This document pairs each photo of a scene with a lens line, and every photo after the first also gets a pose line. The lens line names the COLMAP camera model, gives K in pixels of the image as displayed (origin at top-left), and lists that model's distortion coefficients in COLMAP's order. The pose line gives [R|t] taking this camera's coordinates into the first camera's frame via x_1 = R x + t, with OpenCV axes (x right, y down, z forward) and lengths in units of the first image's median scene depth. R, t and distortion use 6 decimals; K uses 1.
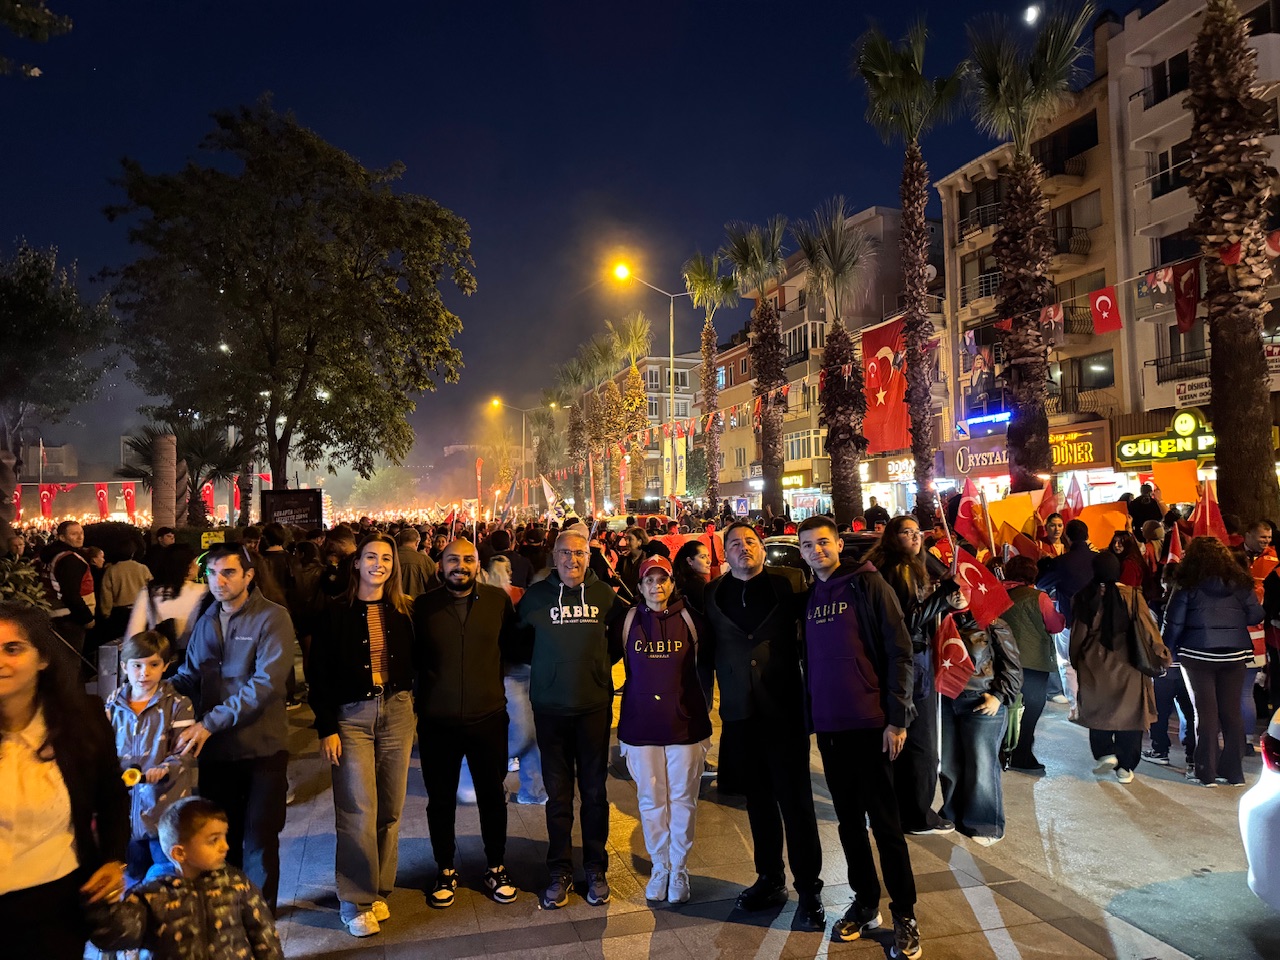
lens RADIAL K [[902.4, 0, 640.0], [0, 902.4, 480.0], [0, 0, 1]] dist [0.058458, -0.060053]
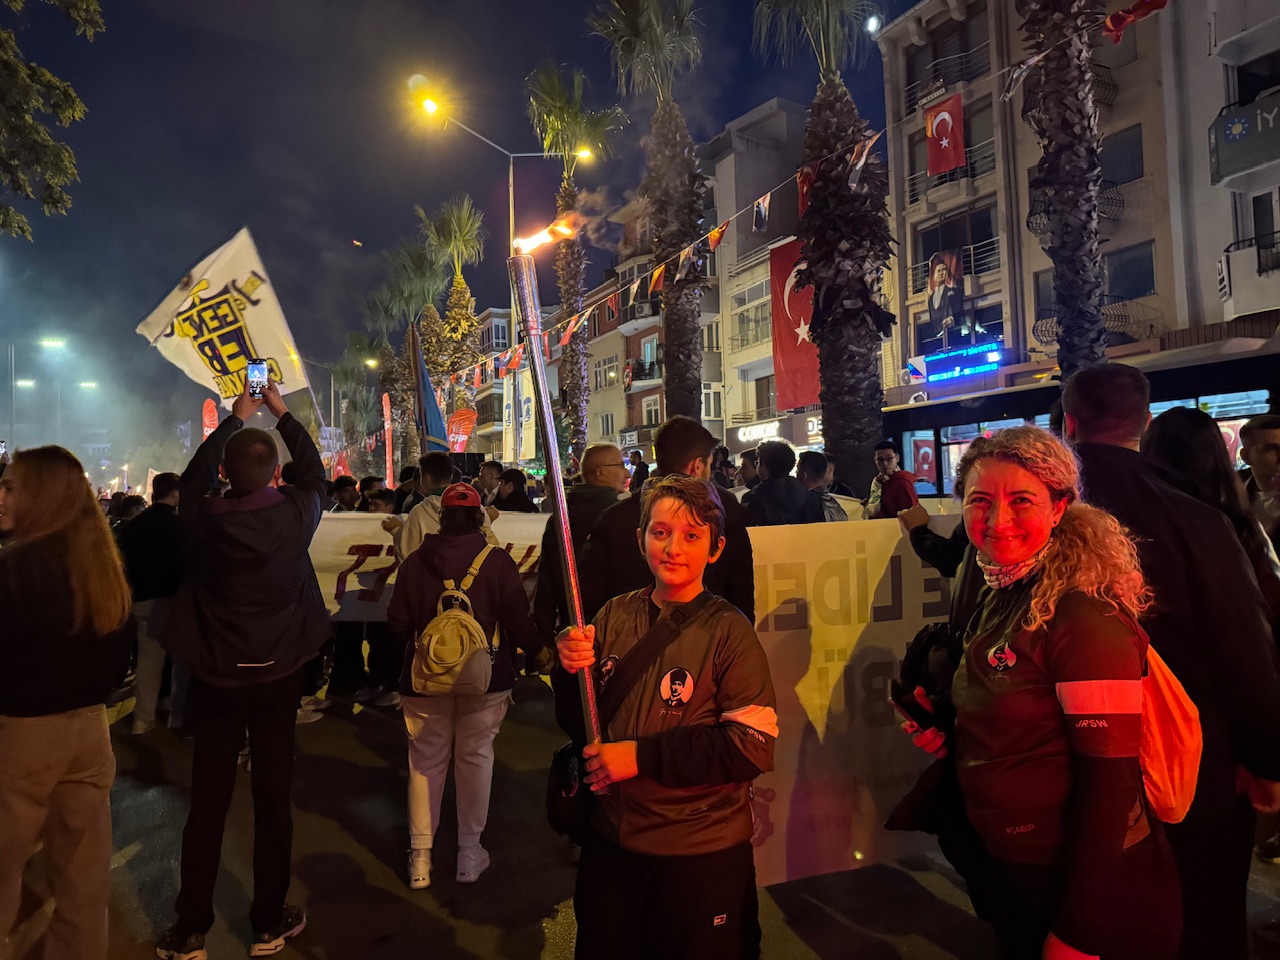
lens RADIAL K [[902.4, 0, 640.0], [0, 902.4, 480.0], [0, 0, 1]] dist [0.058458, -0.060053]
pose [[0.987586, -0.006963, 0.156924, 0.020714], [0.005100, 0.999912, 0.012272, 0.022656], [-0.156996, -0.011319, 0.987534, 0.306107]]
